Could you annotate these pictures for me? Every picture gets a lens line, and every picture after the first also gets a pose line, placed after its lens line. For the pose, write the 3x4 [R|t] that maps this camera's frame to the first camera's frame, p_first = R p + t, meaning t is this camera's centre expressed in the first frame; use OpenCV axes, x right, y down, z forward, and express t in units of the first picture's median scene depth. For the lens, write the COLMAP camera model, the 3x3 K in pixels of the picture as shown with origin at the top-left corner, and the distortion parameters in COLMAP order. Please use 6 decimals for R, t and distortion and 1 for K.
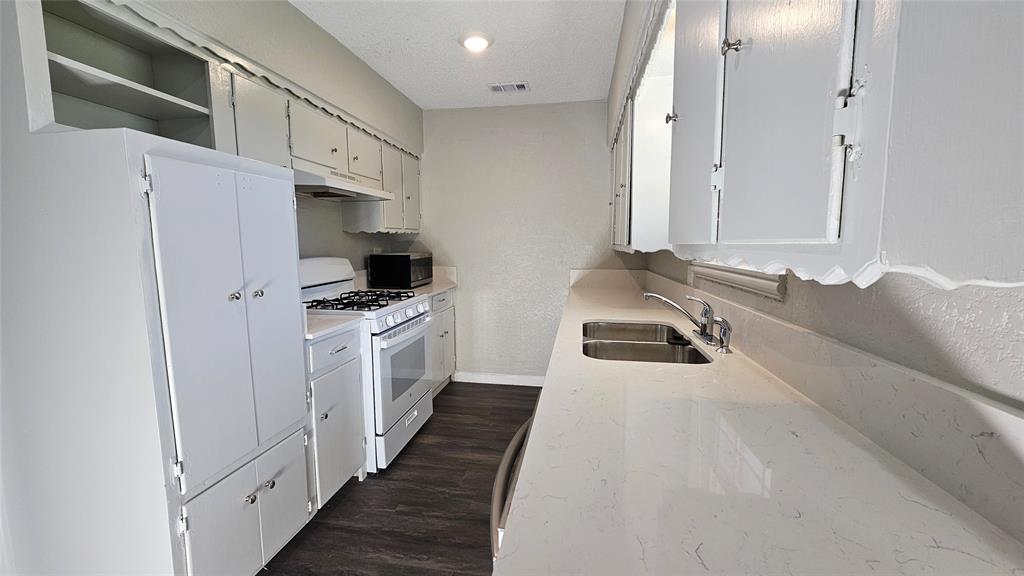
lens RADIAL K [[420.9, 0, 512.0], [0, 420.9, 288.0], [0, 0, 1]] dist [-0.000187, -0.000098]
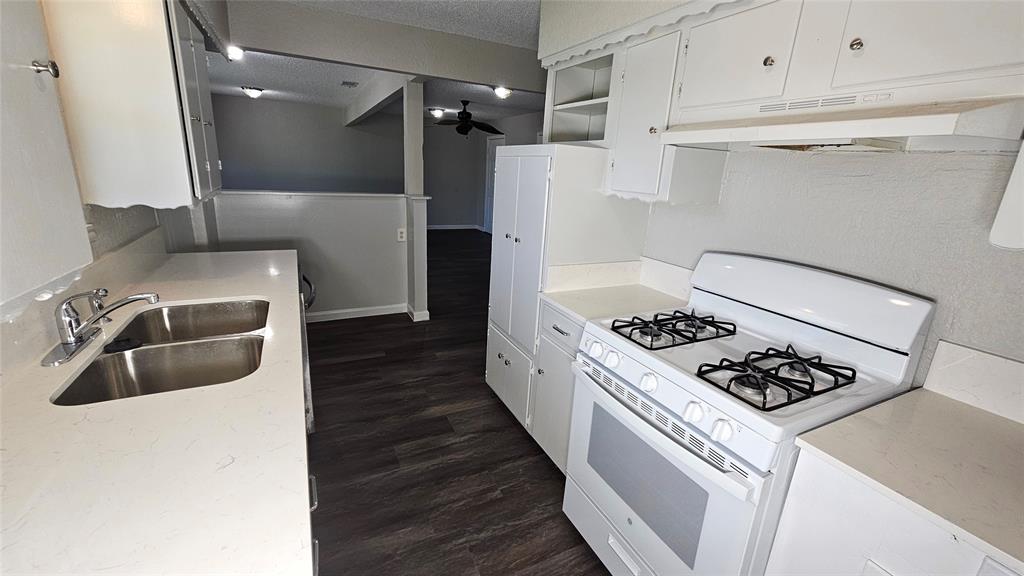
lens RADIAL K [[420.9, 0, 512.0], [0, 420.9, 288.0], [0, 0, 1]] dist [-0.000187, -0.000098]
pose [[-0.809829, 0.122884, -0.573652, 0.208908], [-0.111598, 0.927695, 0.356268, -0.268842], [0.575954, 0.352535, -0.737561, 1.609304]]
